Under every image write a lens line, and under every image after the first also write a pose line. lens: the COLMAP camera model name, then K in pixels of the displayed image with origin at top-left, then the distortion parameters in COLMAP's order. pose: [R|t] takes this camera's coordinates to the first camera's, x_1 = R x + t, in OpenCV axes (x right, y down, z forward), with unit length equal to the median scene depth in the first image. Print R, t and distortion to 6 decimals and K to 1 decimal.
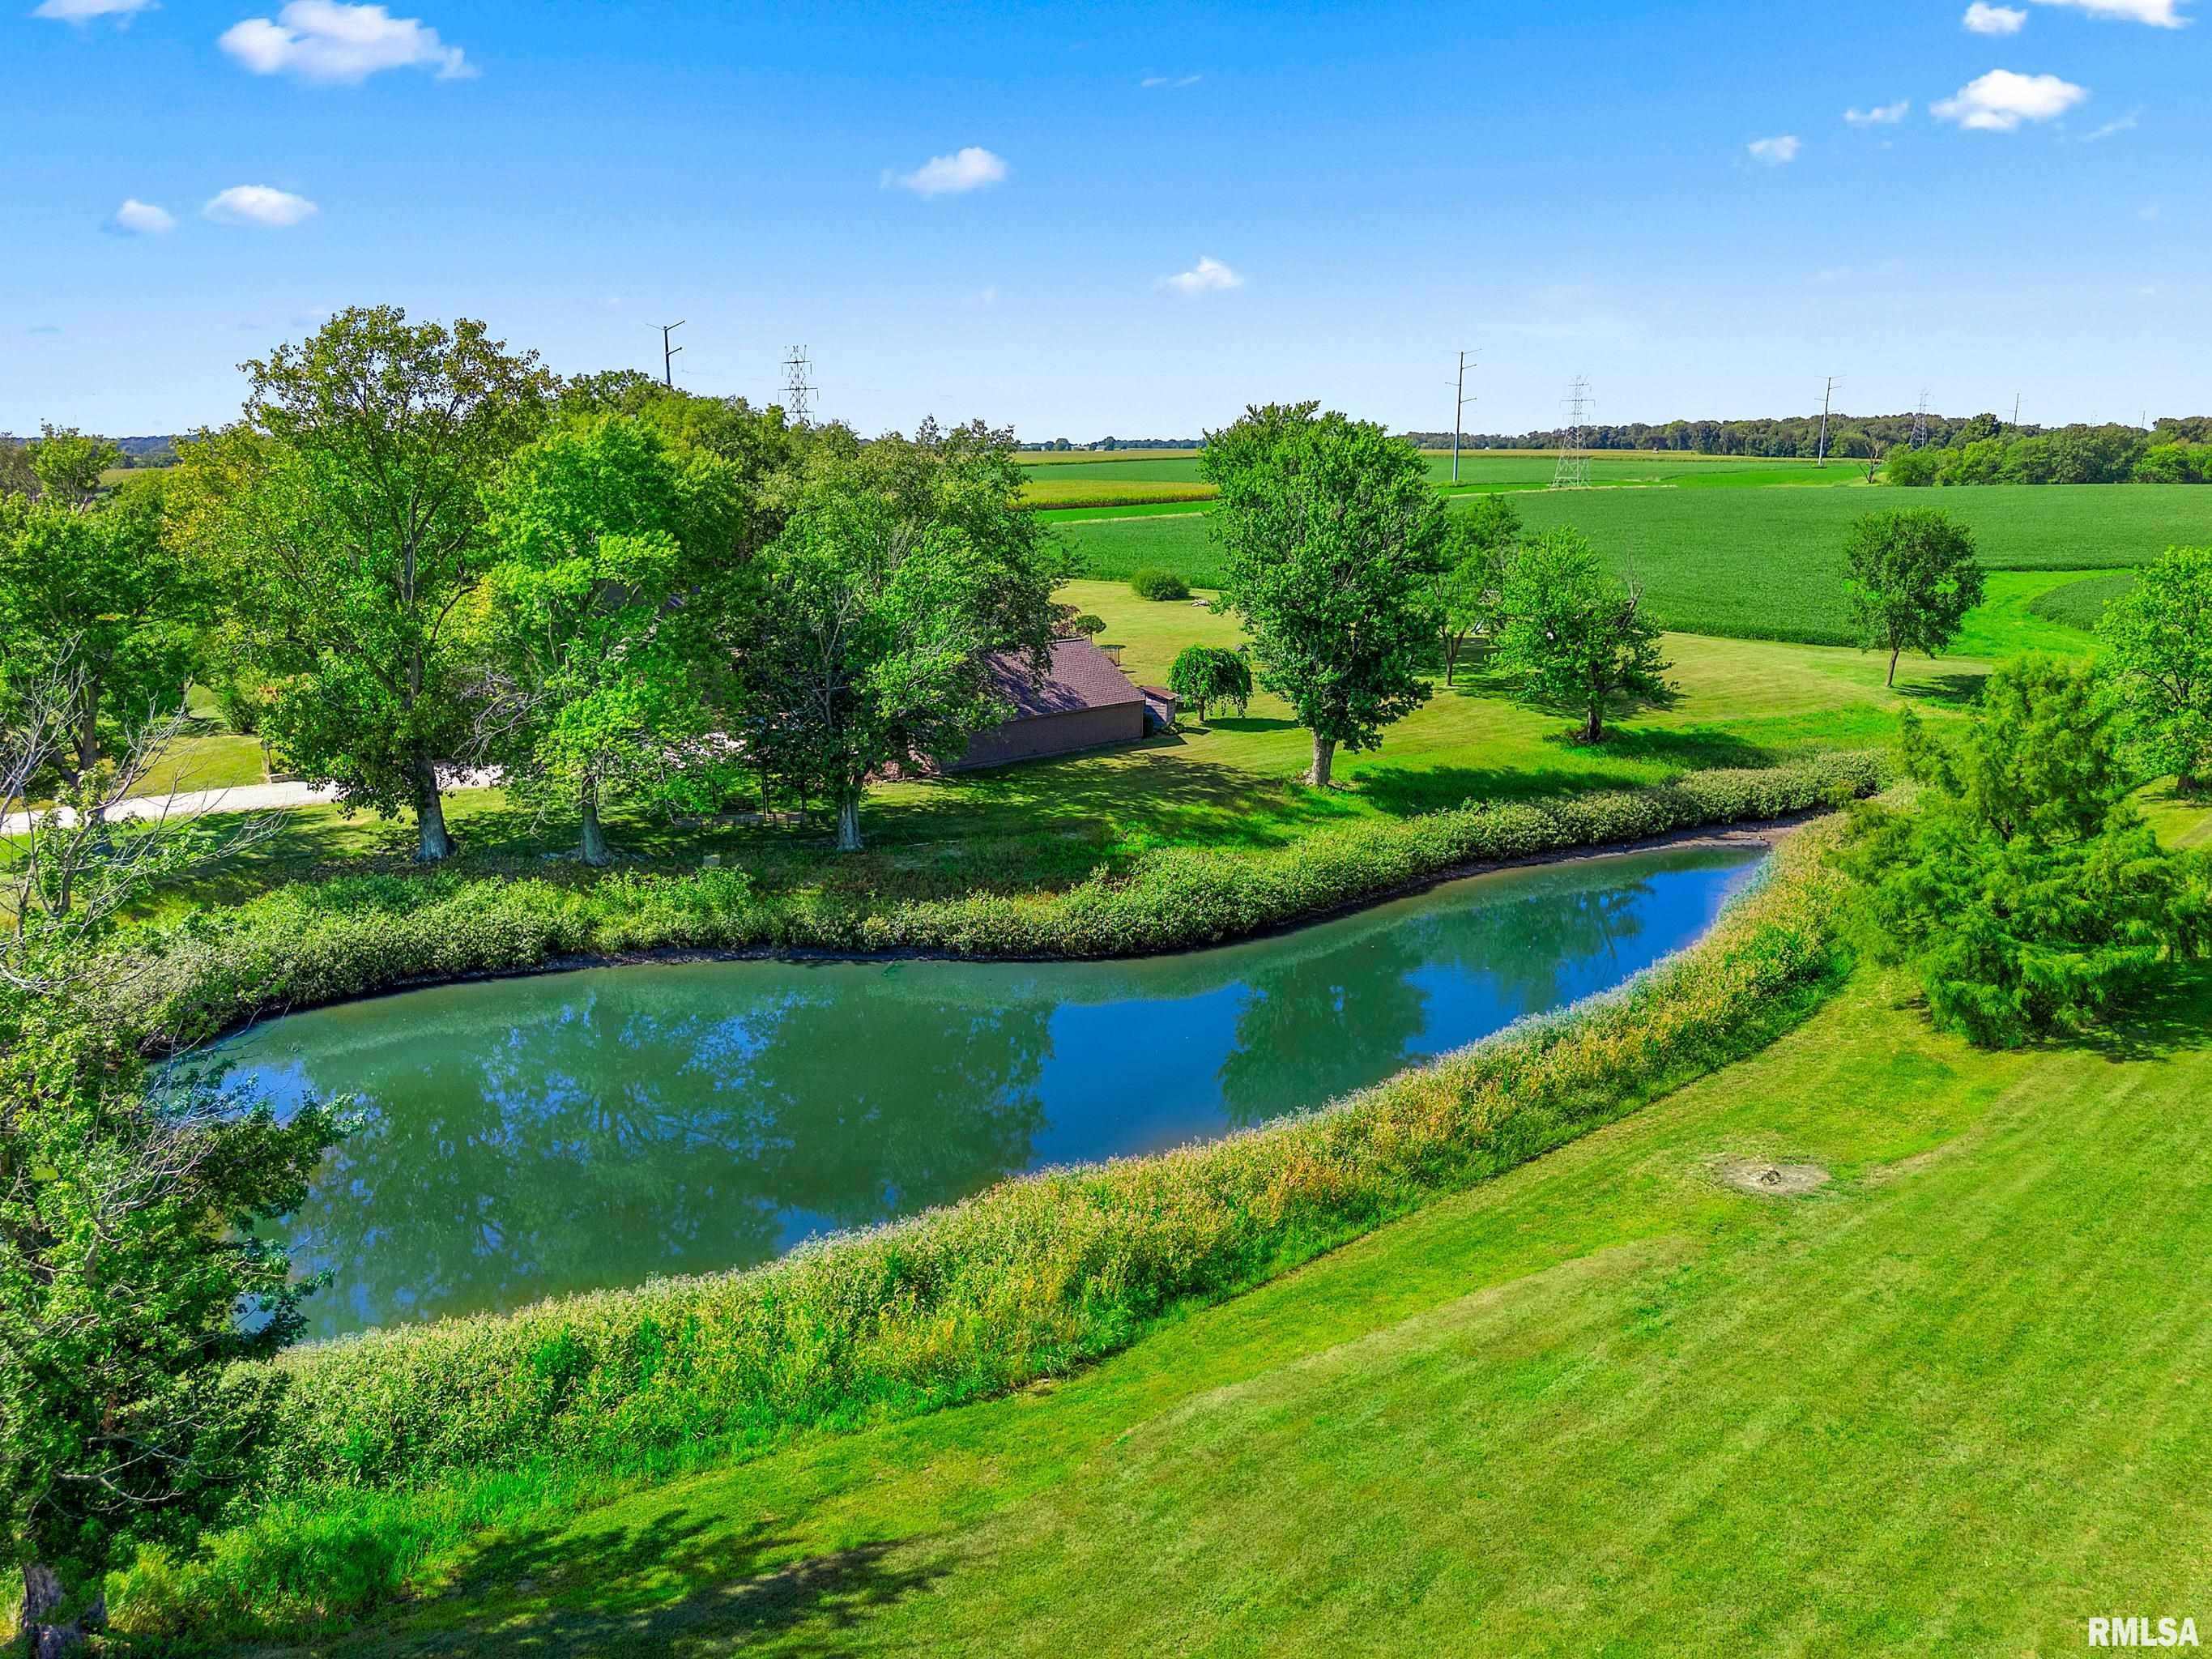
lens RADIAL K [[1628.8, 0, 1106.0], [0, 1628.8, 829.5], [0, 0, 1]] dist [0.070932, -0.064698]
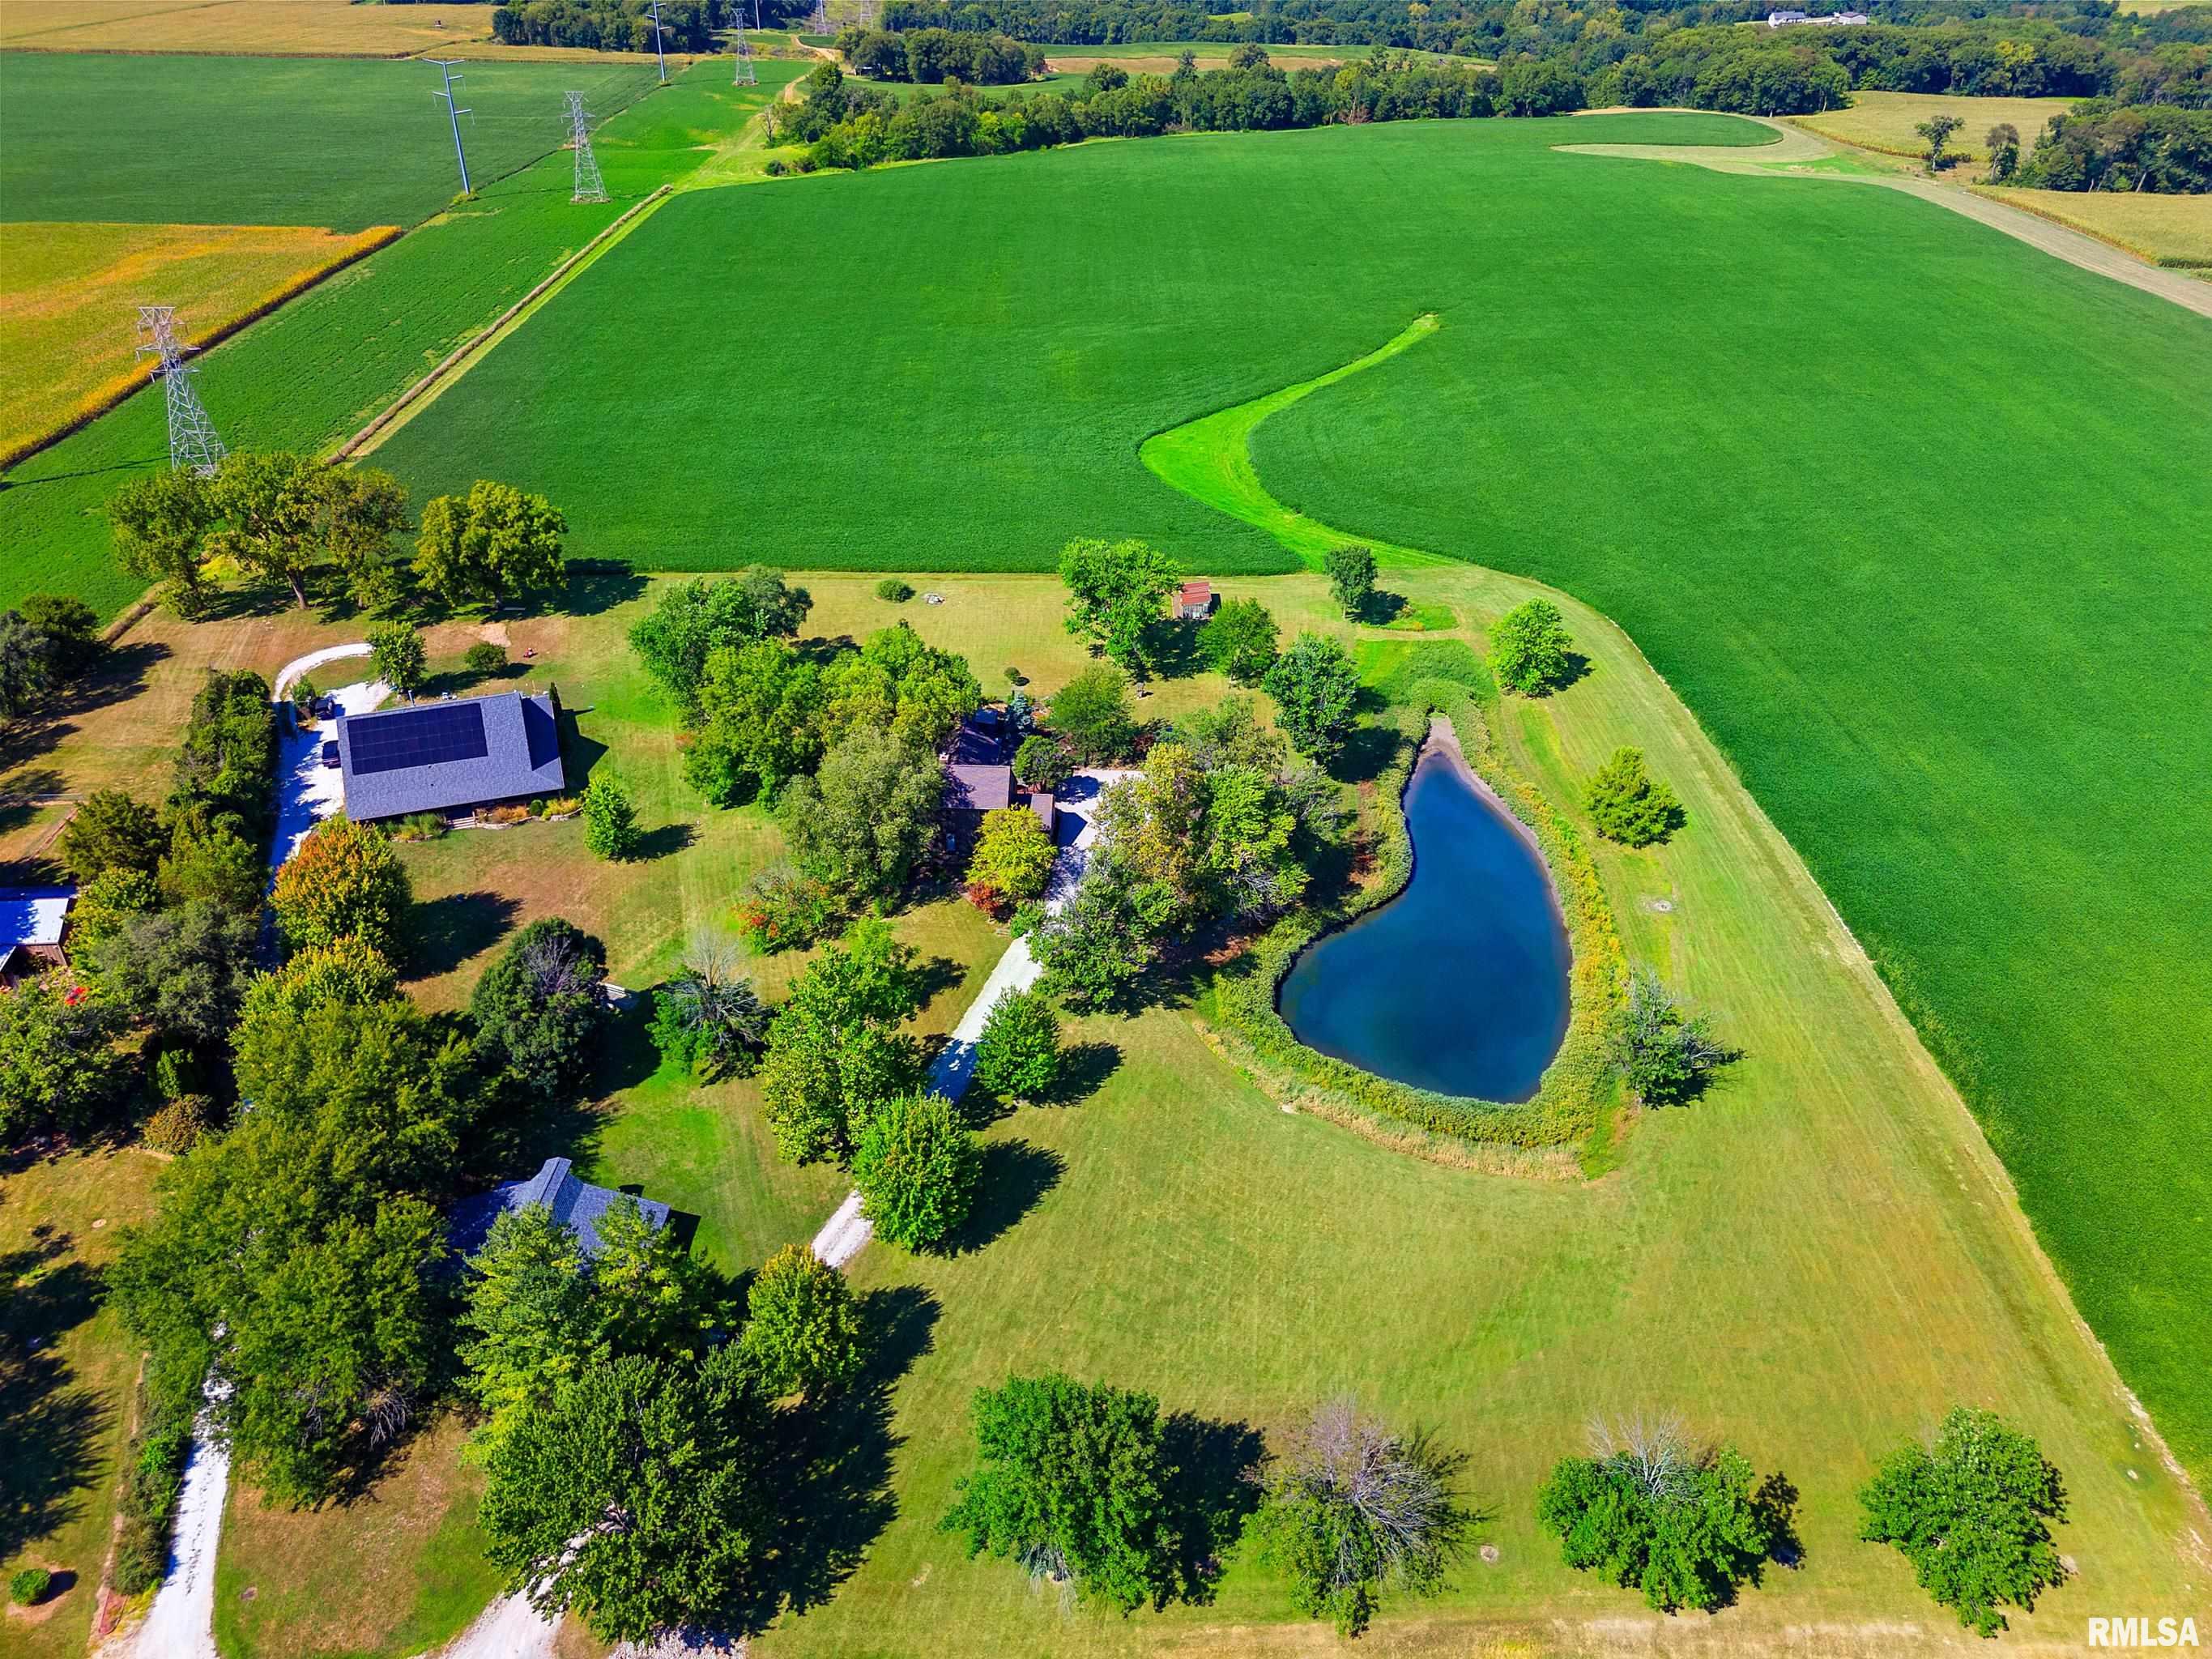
lens RADIAL K [[1628.8, 0, 1106.0], [0, 1628.8, 829.5], [0, 0, 1]] dist [0.070932, -0.064698]
pose [[0.719738, -0.347567, 0.600978, -2.173567], [0.154225, 0.924072, 0.349721, -1.168598], [-0.676899, -0.159021, 0.718693, -0.787934]]
